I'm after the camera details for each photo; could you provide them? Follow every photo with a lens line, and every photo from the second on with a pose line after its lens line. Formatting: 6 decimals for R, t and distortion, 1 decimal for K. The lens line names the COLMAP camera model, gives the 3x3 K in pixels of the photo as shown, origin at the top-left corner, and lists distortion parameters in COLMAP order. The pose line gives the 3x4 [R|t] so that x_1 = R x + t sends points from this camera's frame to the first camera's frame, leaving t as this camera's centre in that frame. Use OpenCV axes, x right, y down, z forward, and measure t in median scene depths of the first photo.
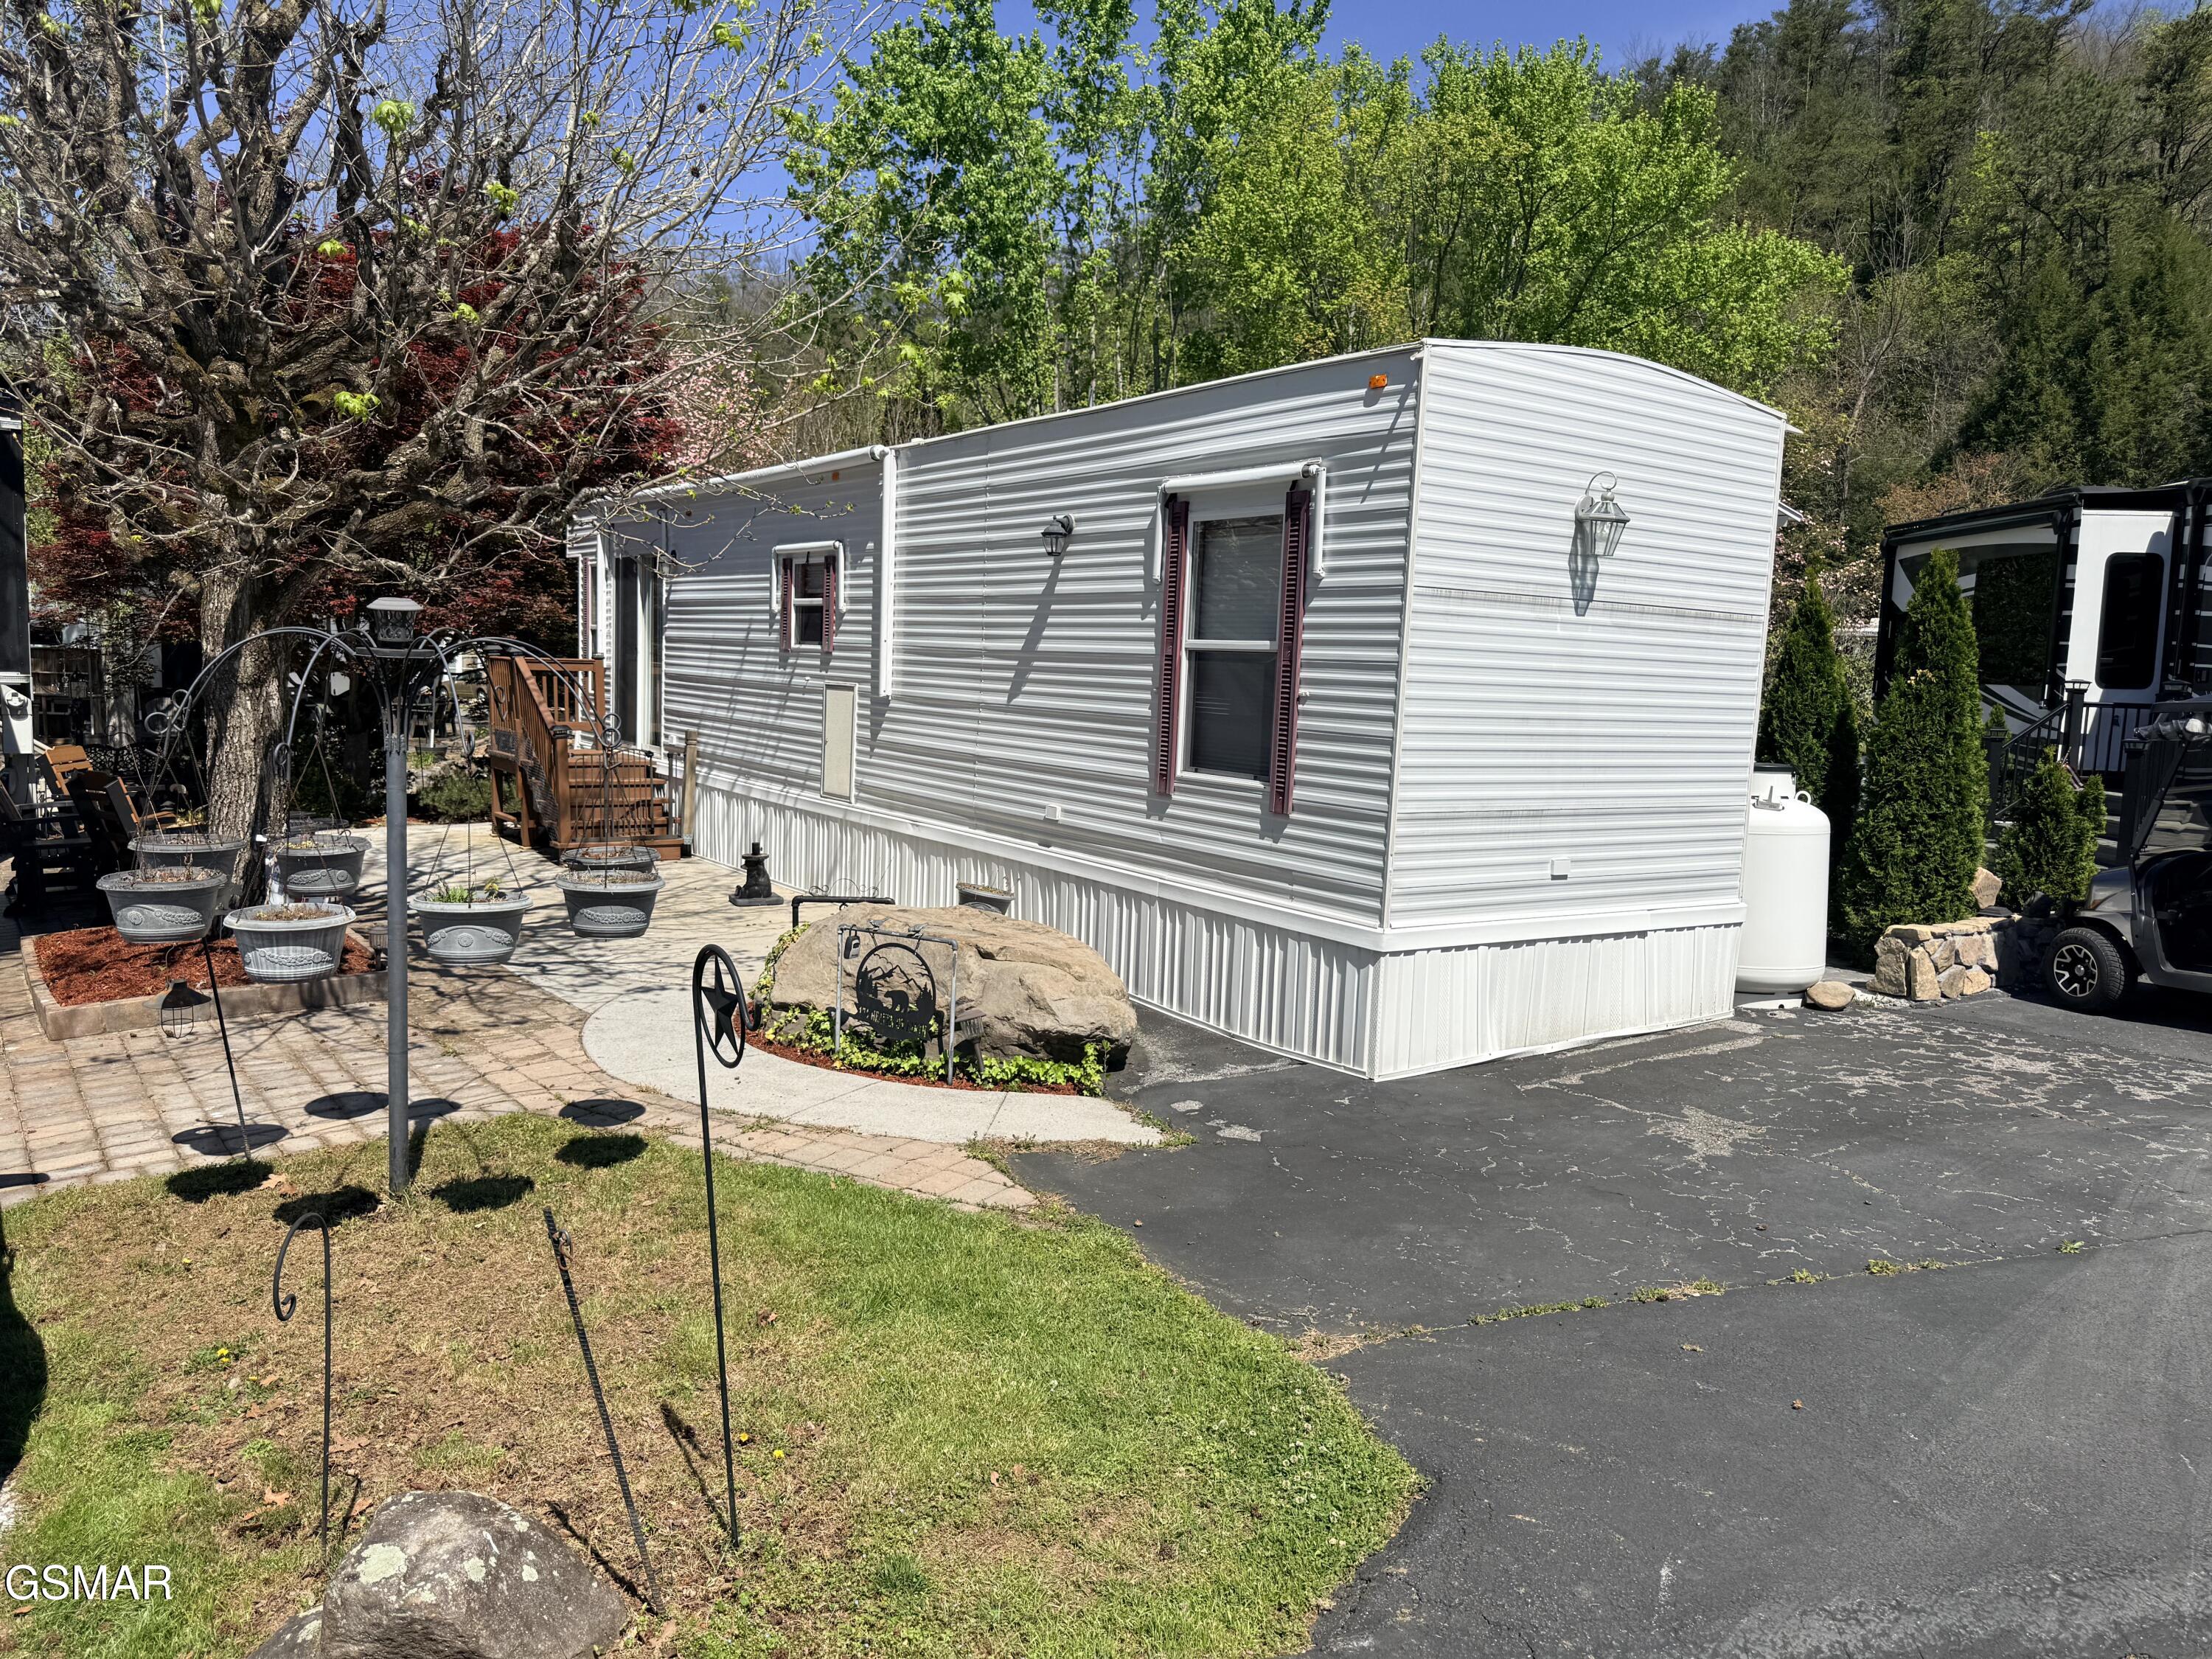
lens RADIAL K [[1580.2, 0, 1104.7], [0, 1580.2, 863.1], [0, 0, 1]] dist [0.065668, -0.087381]
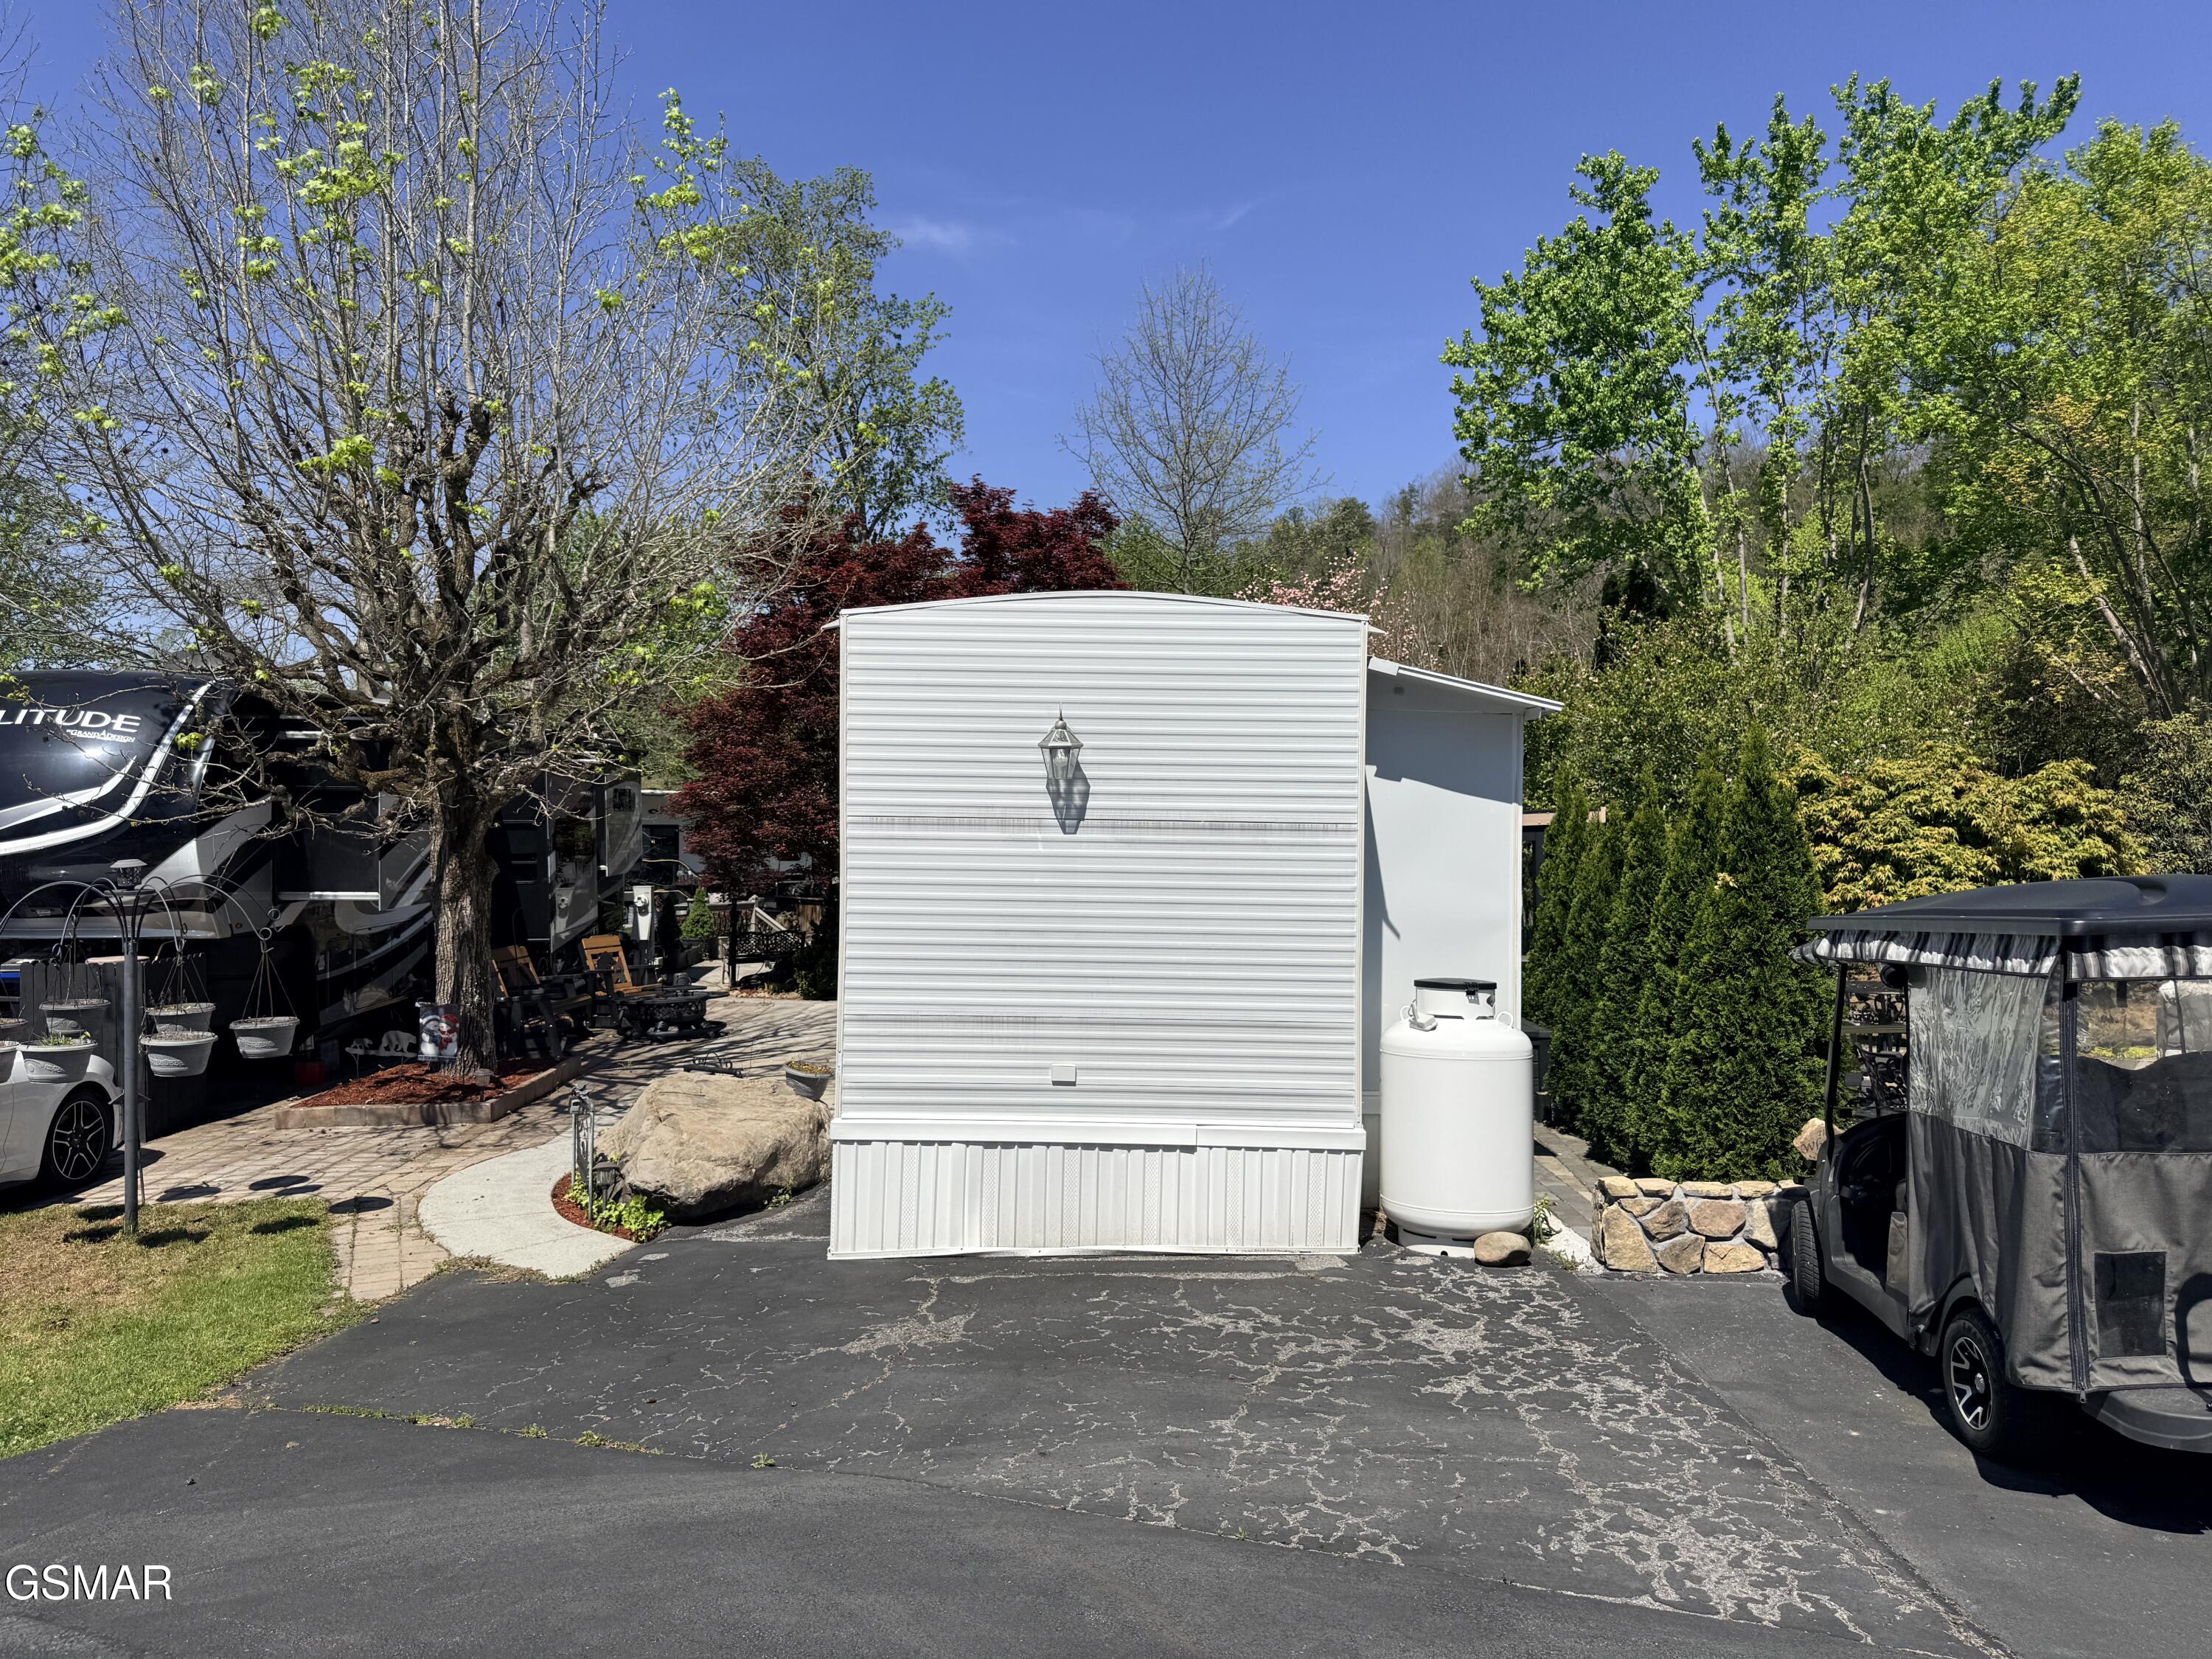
lens RADIAL K [[1580.2, 0, 1071.6], [0, 1580.2, 837.8], [0, 0, 1]] dist [0.065668, -0.087381]
pose [[0.805950, -0.027246, -0.591356, 0.852211], [-0.049183, 0.992405, -0.112755, -0.032329], [0.589937, 0.119960, 0.798488, 0.153048]]
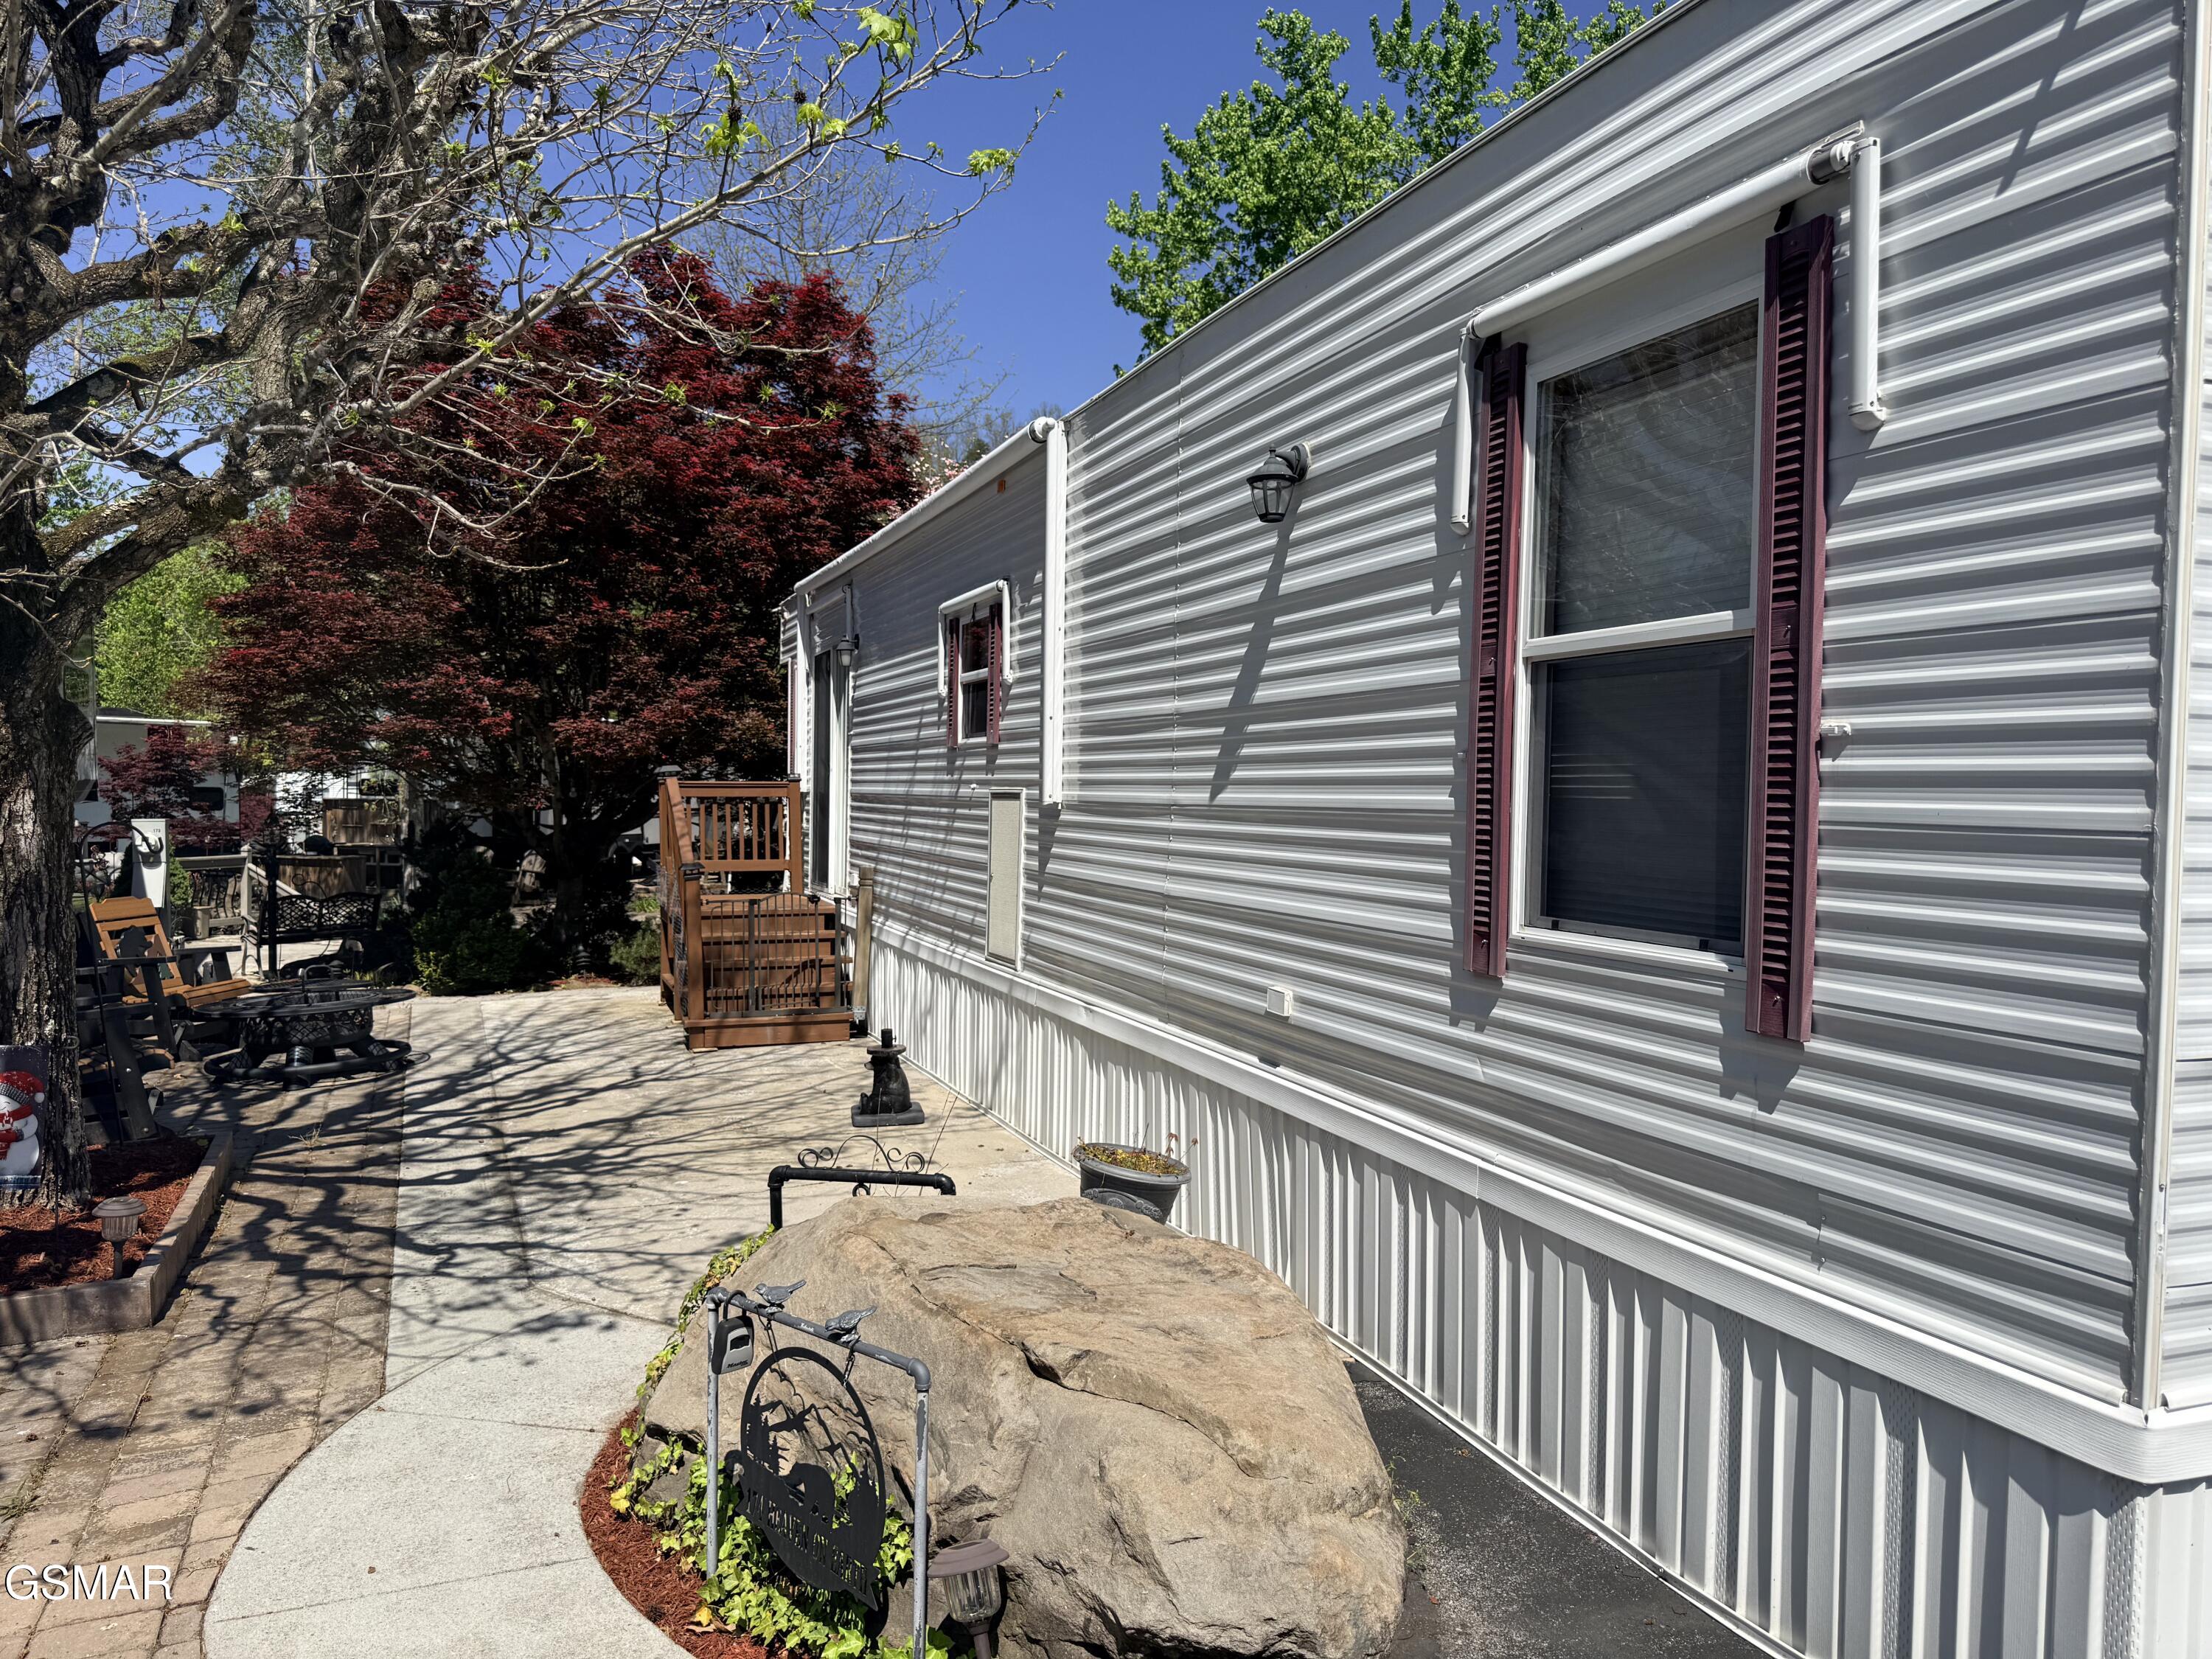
lens RADIAL K [[1580.2, 0, 1090.6], [0, 1580.2, 844.6], [0, 0, 1]] dist [0.065668, -0.087381]
pose [[0.969526, -0.019712, -0.244194, 0.040182], [-0.004395, 0.995198, -0.097784, -0.036528], [0.244949, 0.095877, 0.964784, 0.527052]]
